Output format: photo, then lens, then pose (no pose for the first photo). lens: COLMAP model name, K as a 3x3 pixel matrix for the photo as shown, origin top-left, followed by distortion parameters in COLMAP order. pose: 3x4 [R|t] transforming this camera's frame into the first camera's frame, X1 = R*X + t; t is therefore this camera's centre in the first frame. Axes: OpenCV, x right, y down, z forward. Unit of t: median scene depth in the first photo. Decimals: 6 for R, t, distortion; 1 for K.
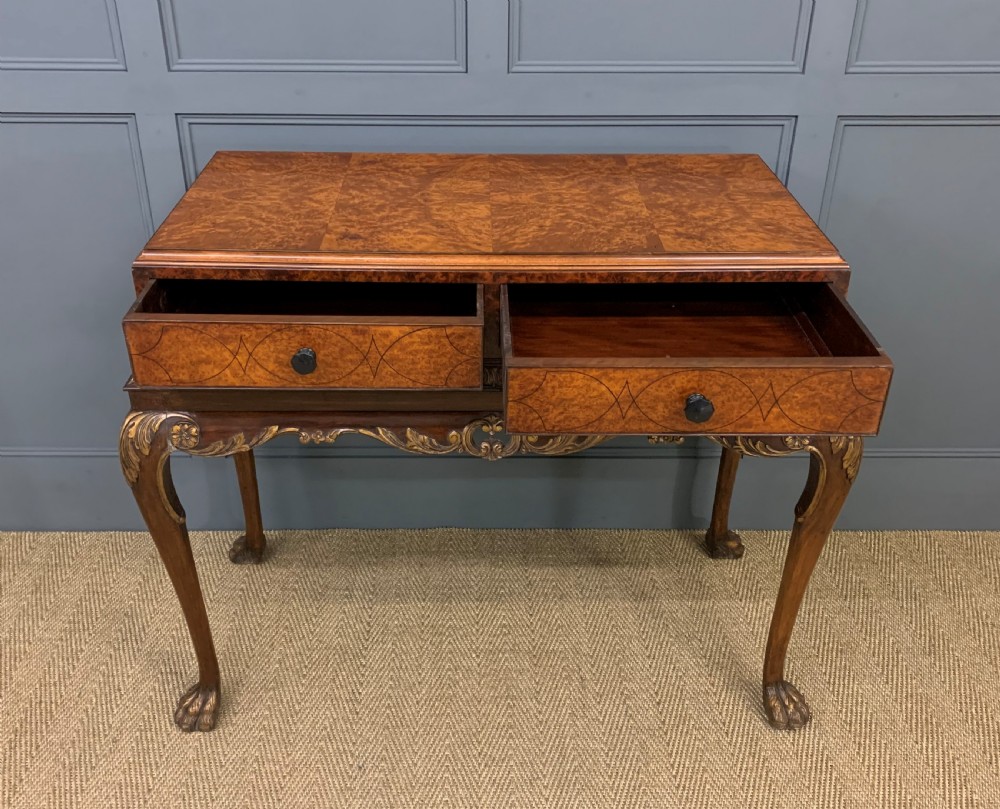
lens RADIAL K [[1007.0, 0, 486.4], [0, 1007.0, 406.7], [0, 0, 1]] dist [0.140309, -0.326290]
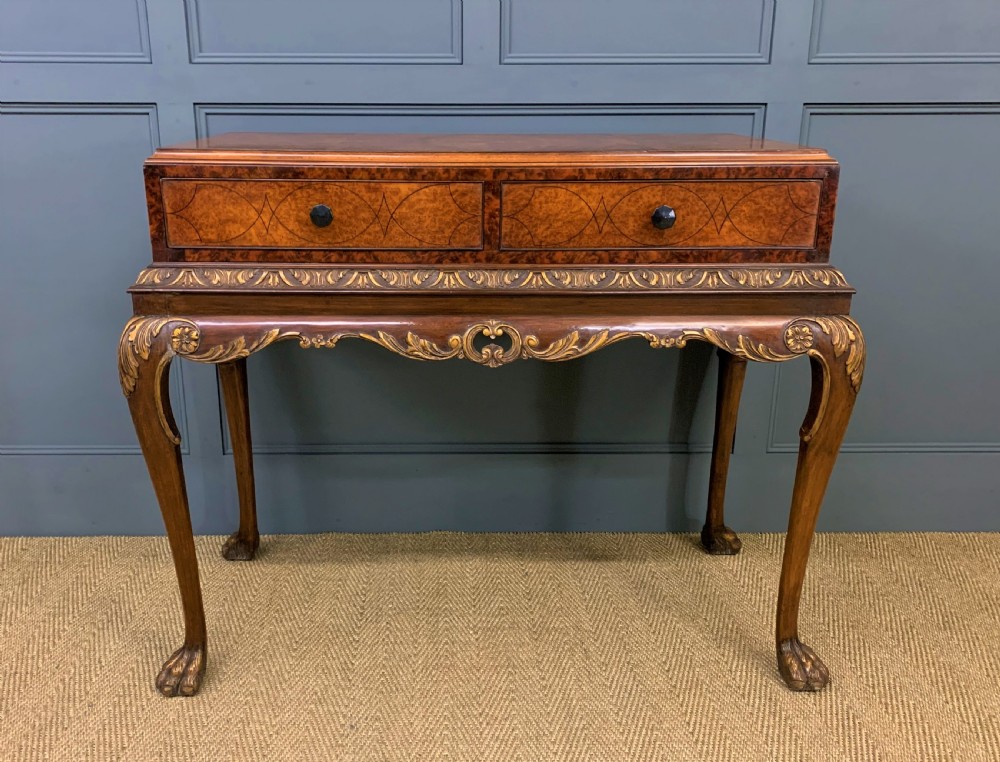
lens RADIAL K [[920.1, 0, 465.9], [0, 920.1, 382.8], [0, 0, 1]] dist [0.086025, -0.145264]
pose [[0.999980, -0.006242, 0.001331, -0.019412], [0.006382, 0.976124, -0.217119, 0.229106], [0.000056, 0.217123, 0.976144, 0.104270]]
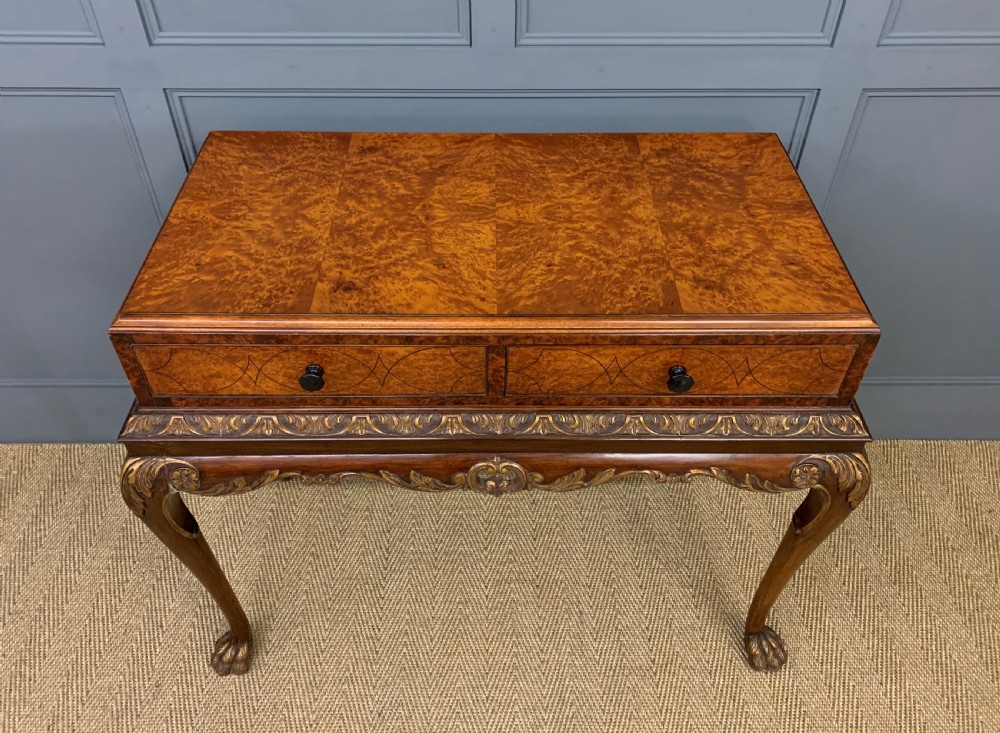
lens RADIAL K [[807.5, 0, 499.7], [0, 807.5, 336.1], [0, 0, 1]] dist [0.078767, -0.117509]
pose [[1.000000, -0.000571, 0.000798, 0.006401], [0.000381, 0.975498, 0.220008, -0.239516], [-0.000903, -0.220008, 0.975498, 0.220816]]
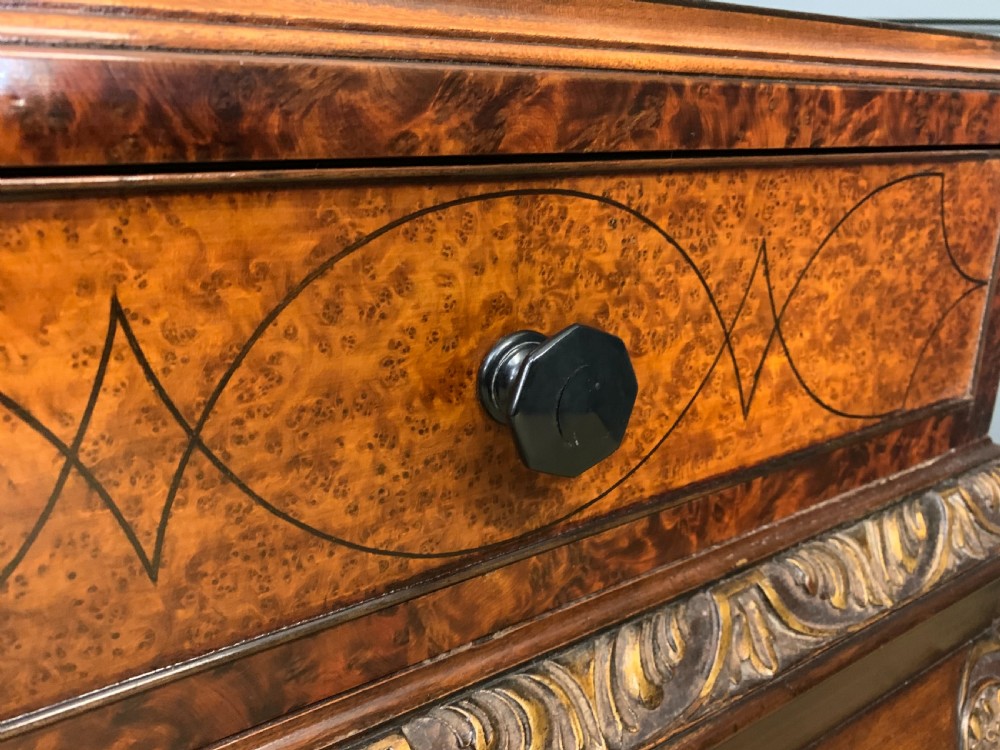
lens RADIAL K [[803.9, 0, 500.0], [0, 803.9, 375.0], [0, 0, 1]] dist [0.001644, -0.002199]
pose [[0.832938, -0.166598, 0.527693, 0.084248], [0.278661, 0.950148, -0.139882, -0.059530], [-0.478082, 0.263561, 0.837839, 0.736563]]
